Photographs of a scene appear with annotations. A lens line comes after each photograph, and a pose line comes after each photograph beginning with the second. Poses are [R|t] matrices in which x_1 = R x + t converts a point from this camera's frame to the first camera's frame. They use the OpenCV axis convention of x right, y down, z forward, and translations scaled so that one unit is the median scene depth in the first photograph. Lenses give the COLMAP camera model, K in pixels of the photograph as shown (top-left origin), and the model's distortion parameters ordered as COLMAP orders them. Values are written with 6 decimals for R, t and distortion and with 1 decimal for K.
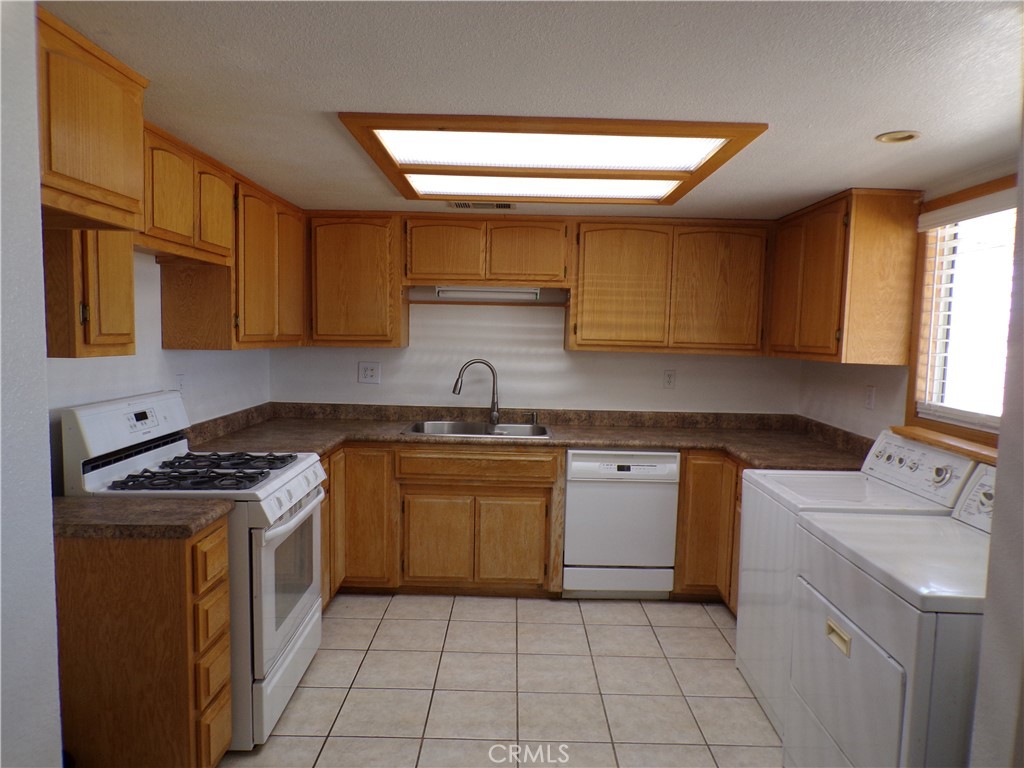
lens RADIAL K [[694.4, 0, 508.7], [0, 694.4, 388.1], [0, 0, 1]] dist [-0.019601, 0.003423]
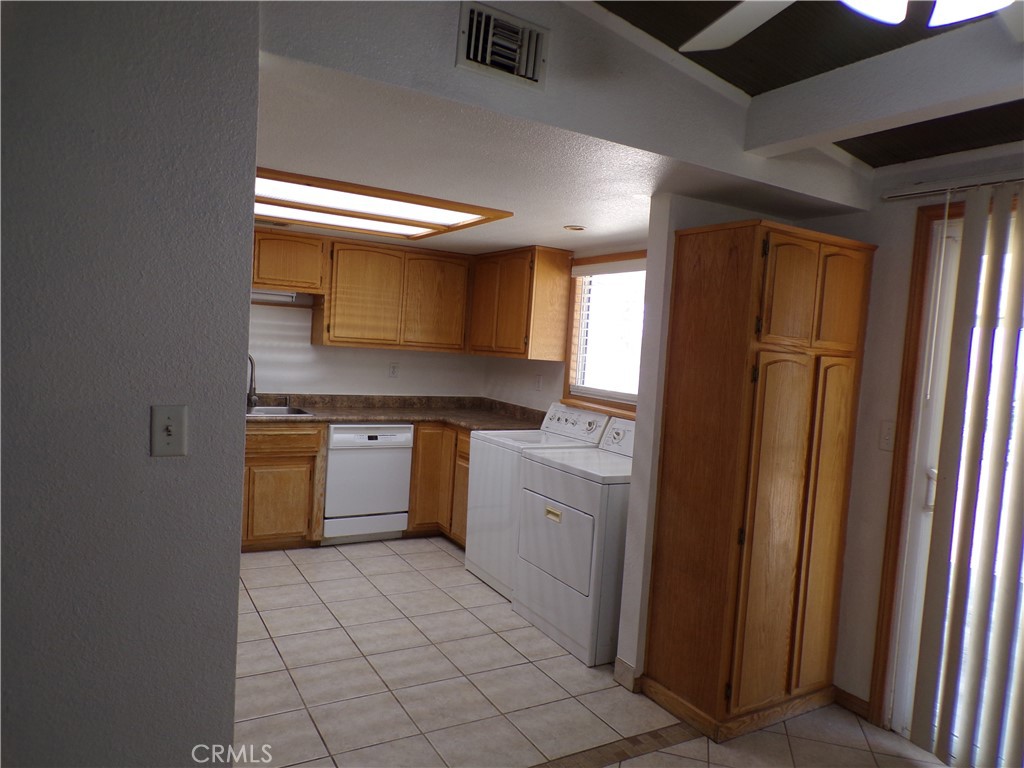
lens RADIAL K [[694.4, 0, 508.7], [0, 694.4, 388.1], [0, 0, 1]] dist [-0.019601, 0.003423]
pose [[0.863513, -0.000927, 0.504326, -0.263806], [-0.001397, 0.999990, 0.004230, 0.017050], [-0.504325, -0.004357, 0.863503, -0.239883]]
